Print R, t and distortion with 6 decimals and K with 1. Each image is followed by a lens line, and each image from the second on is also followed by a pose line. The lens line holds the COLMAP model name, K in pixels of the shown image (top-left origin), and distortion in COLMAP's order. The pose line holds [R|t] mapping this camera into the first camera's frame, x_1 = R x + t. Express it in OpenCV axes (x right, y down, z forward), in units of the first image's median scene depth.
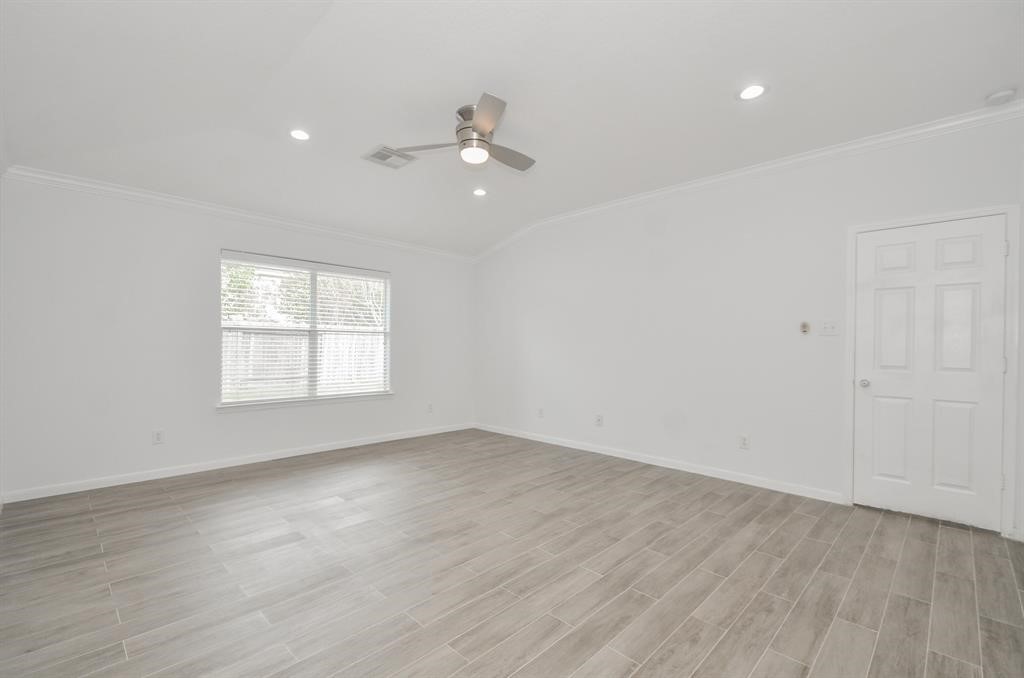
lens RADIAL K [[454.6, 0, 513.5], [0, 454.6, 345.7], [0, 0, 1]] dist [0.002050, -0.005040]
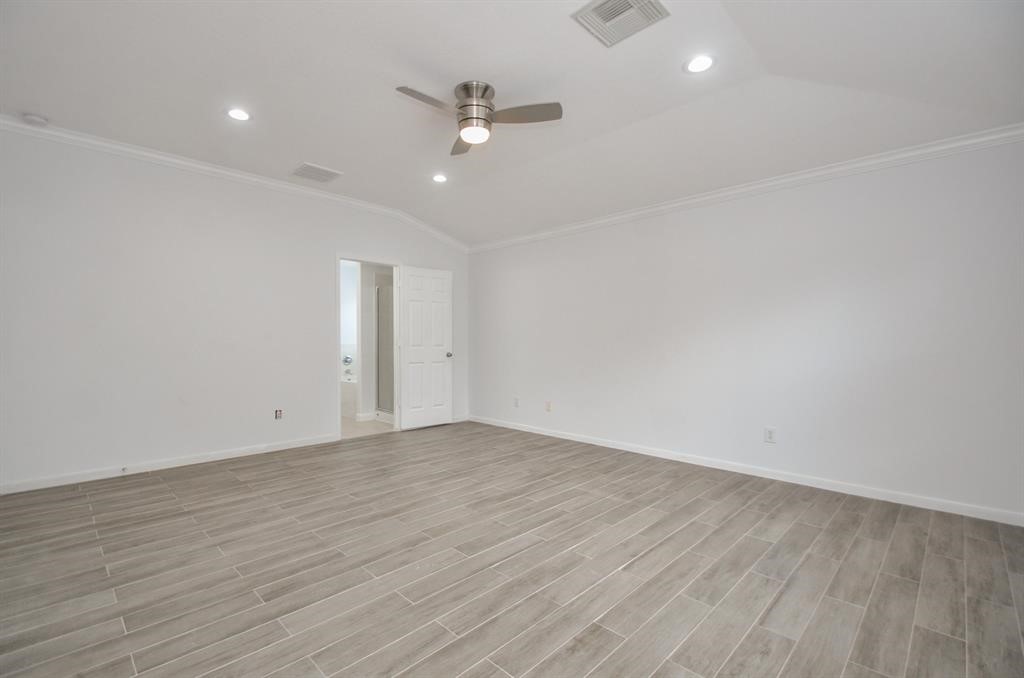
lens RADIAL K [[454.6, 0, 513.5], [0, 454.6, 345.7], [0, 0, 1]] dist [0.002050, -0.005040]
pose [[-0.999849, -0.012978, -0.011534, -0.160660], [-0.013052, 0.999894, 0.006400, 0.019341], [0.011449, 0.006550, -0.999913, 1.951575]]
